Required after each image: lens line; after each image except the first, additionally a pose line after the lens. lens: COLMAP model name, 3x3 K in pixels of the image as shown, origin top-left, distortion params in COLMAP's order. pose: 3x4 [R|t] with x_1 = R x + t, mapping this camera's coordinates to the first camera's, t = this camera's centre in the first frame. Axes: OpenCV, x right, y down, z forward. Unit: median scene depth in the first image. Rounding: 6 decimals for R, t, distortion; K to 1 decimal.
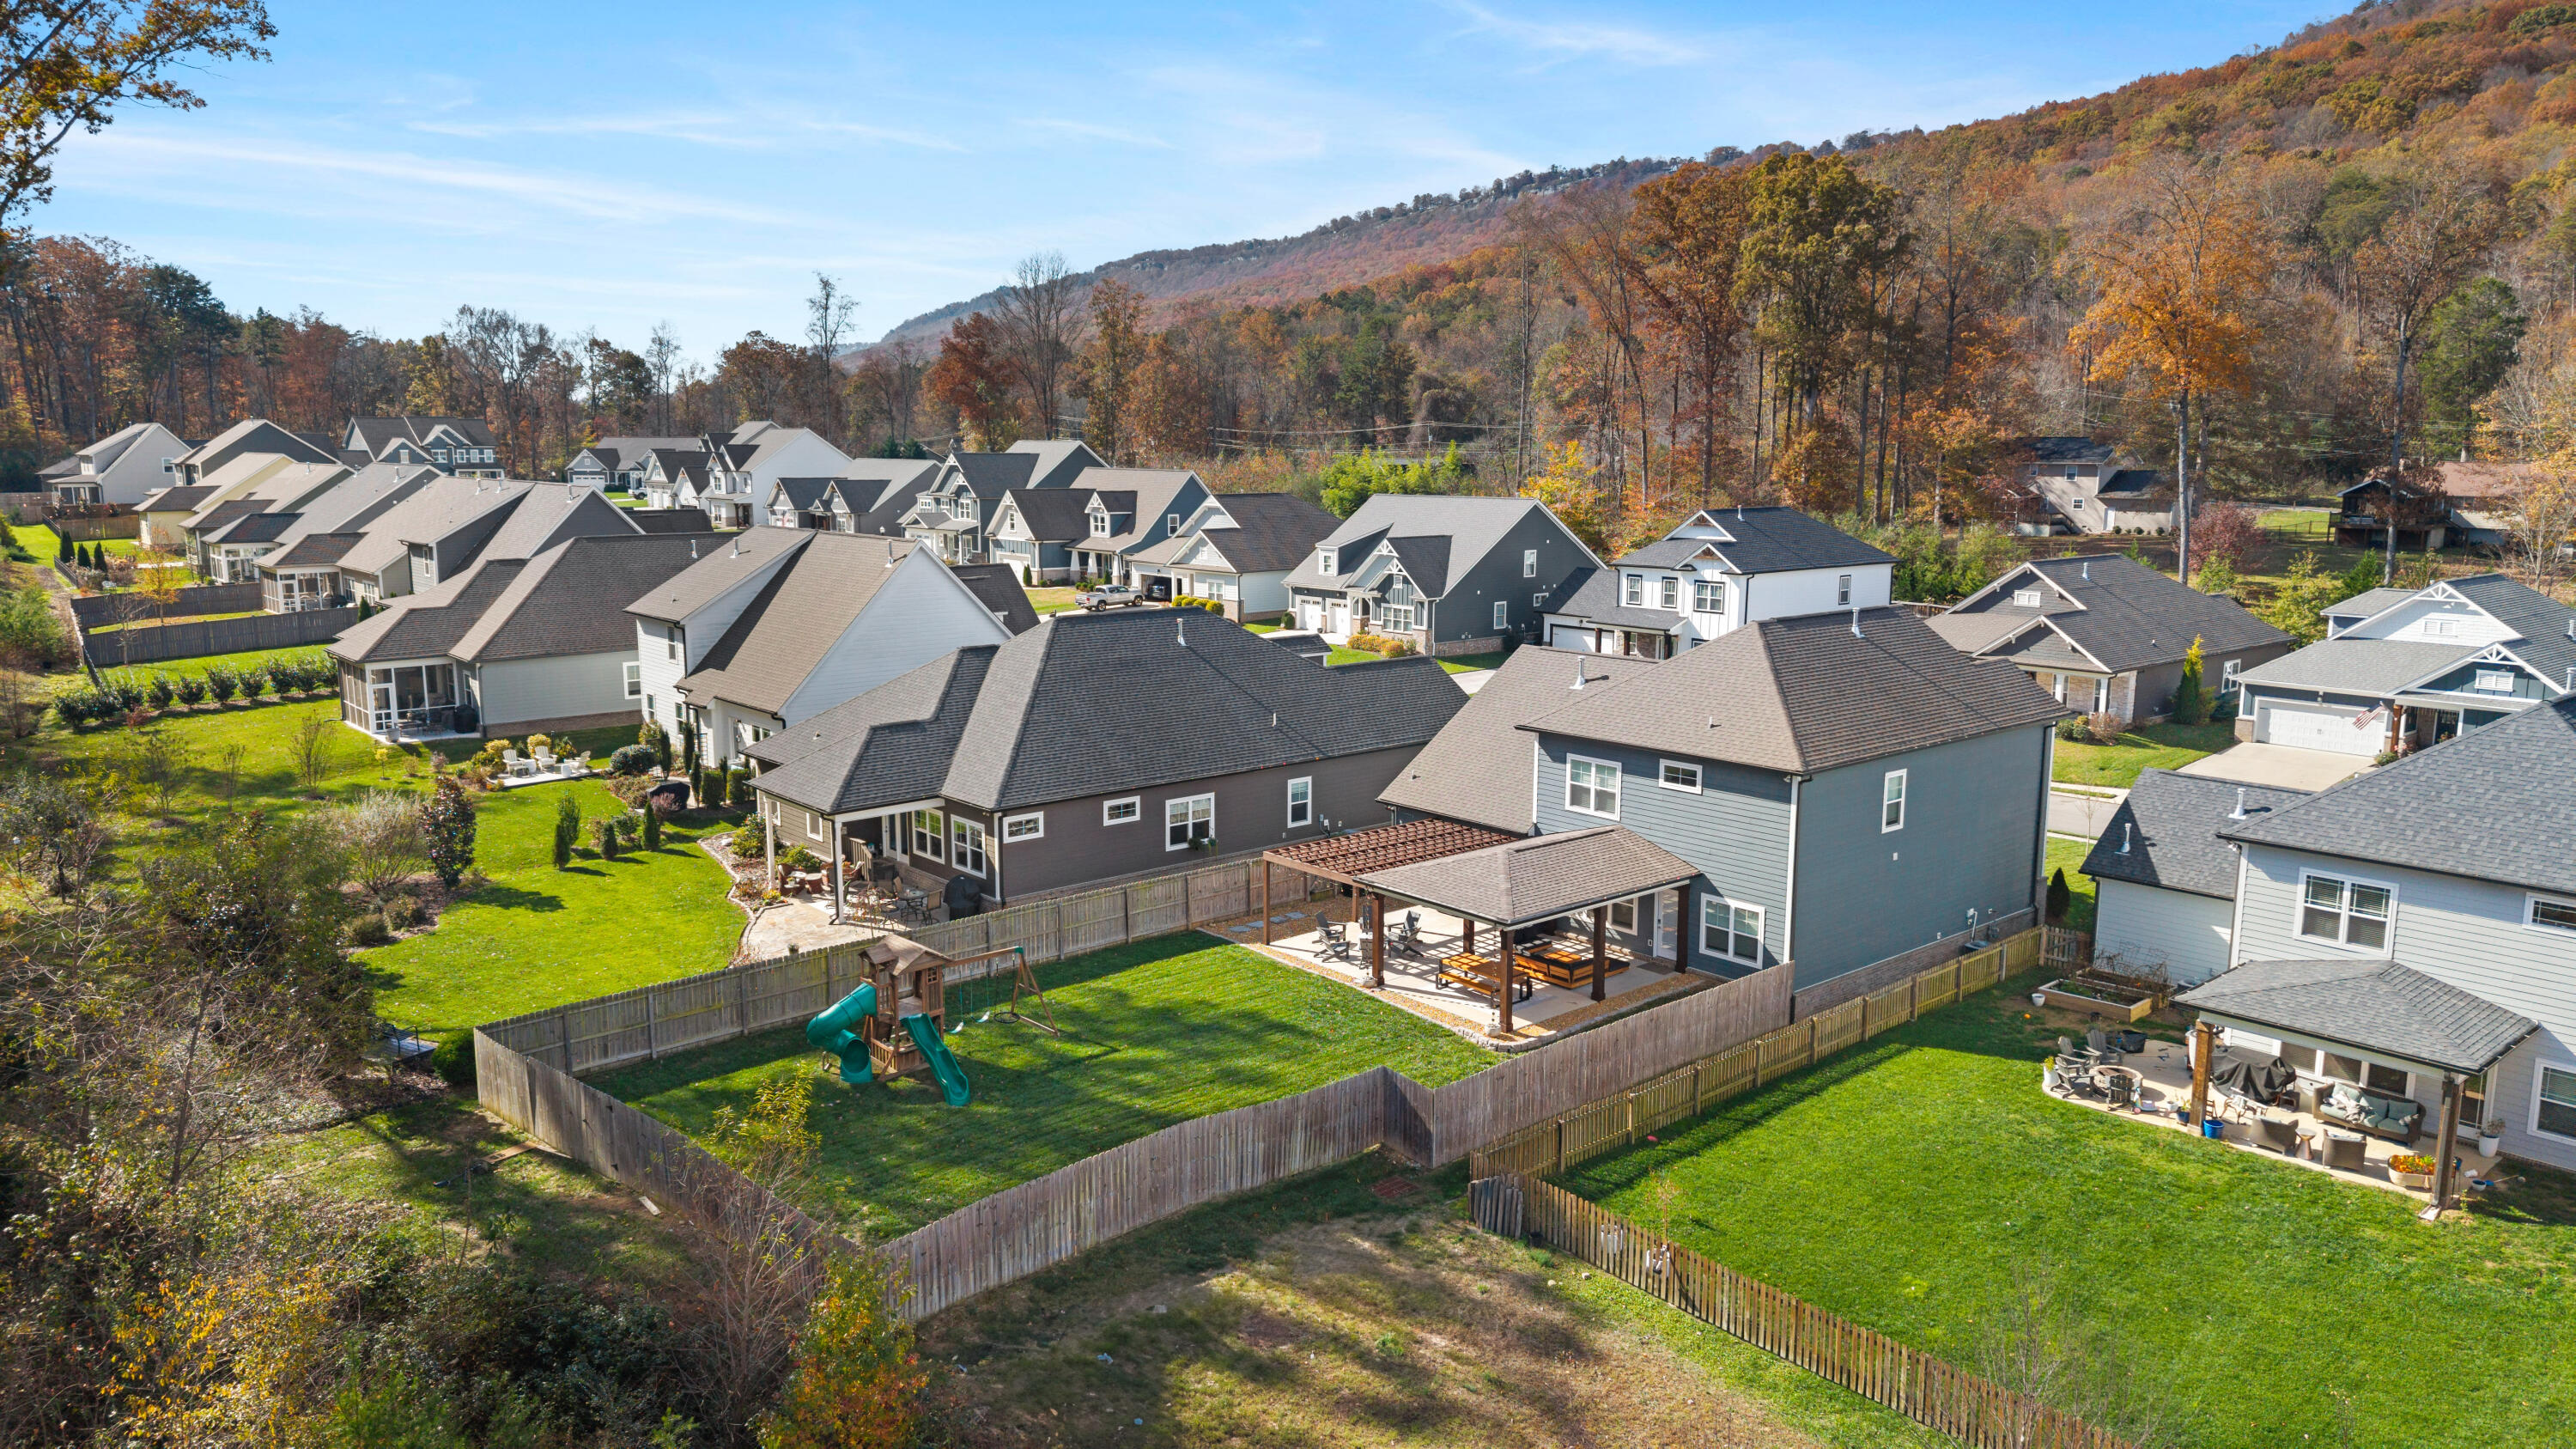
lens RADIAL K [[1728.5, 0, 1284.1], [0, 1728.5, 724.3], [0, 0, 1]] dist [0.041862, -0.051724]
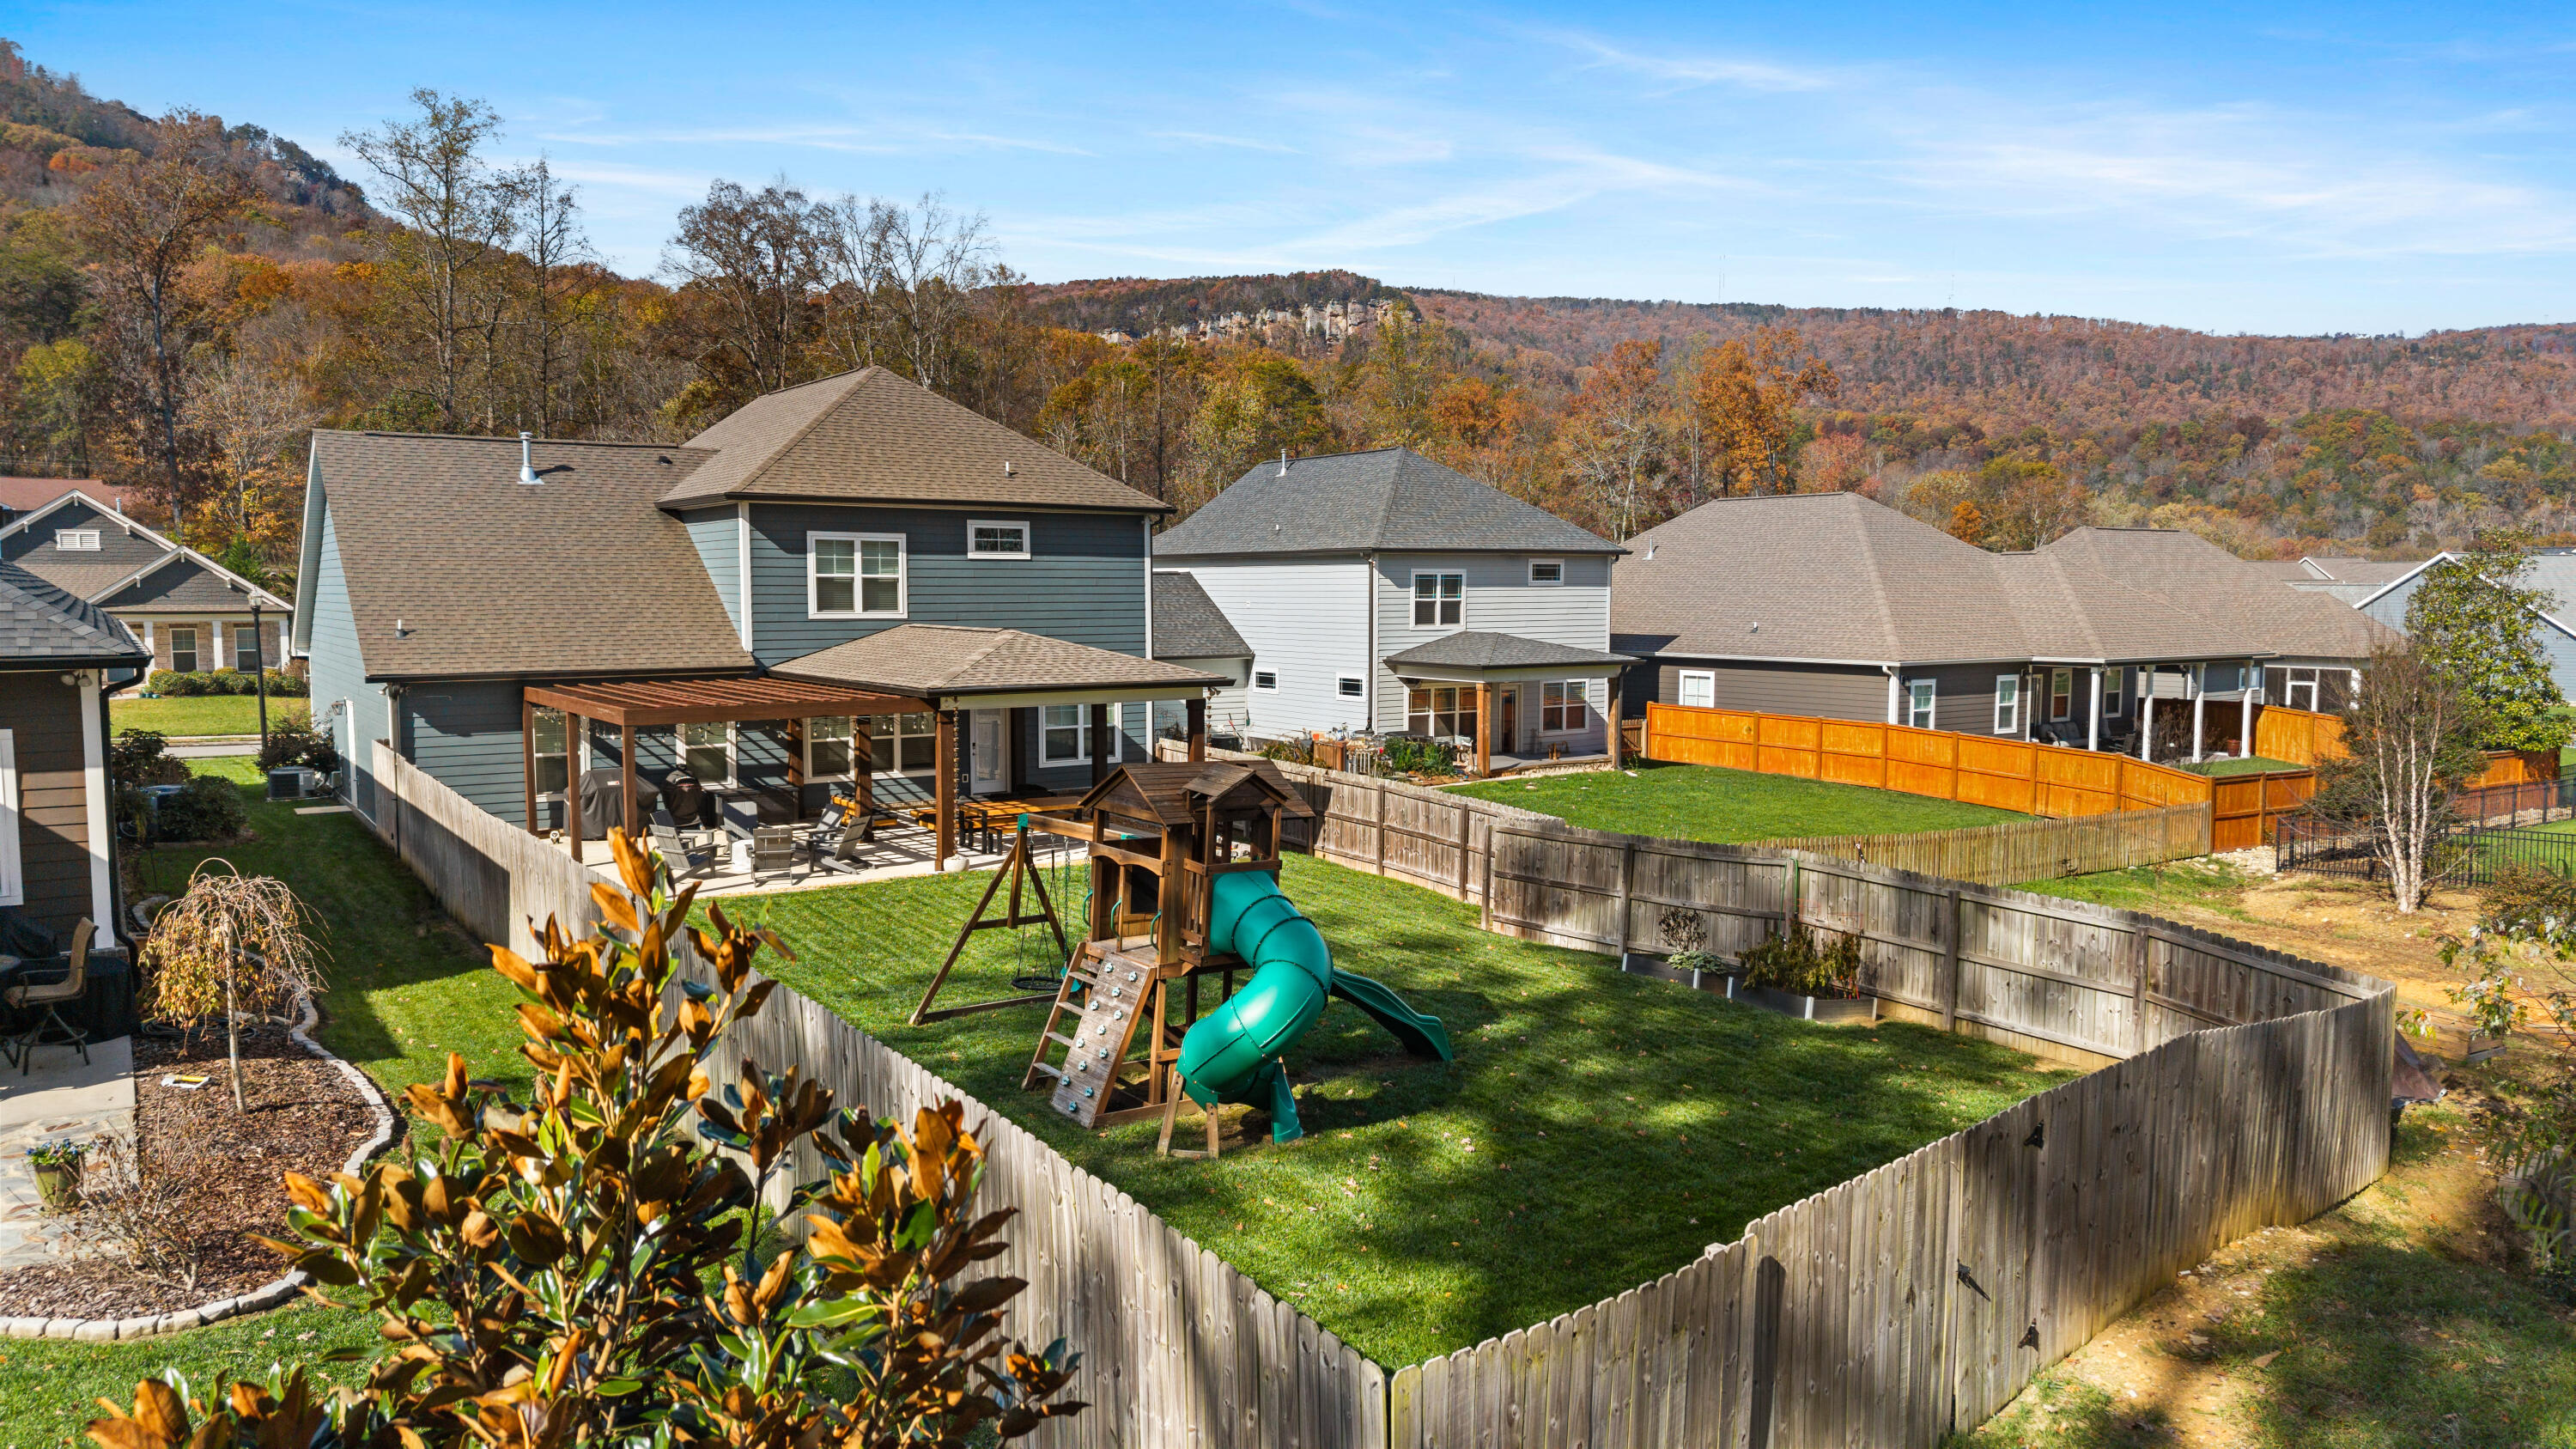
lens RADIAL K [[1728.5, 0, 1299.2], [0, 1728.5, 739.9], [0, 0, 1]] dist [0.041862, -0.051724]
pose [[0.088803, -0.086622, 0.992275, -0.514709], [0.164911, 0.983741, 0.071119, 0.083420], [-0.982303, 0.157322, 0.101644, 0.807125]]
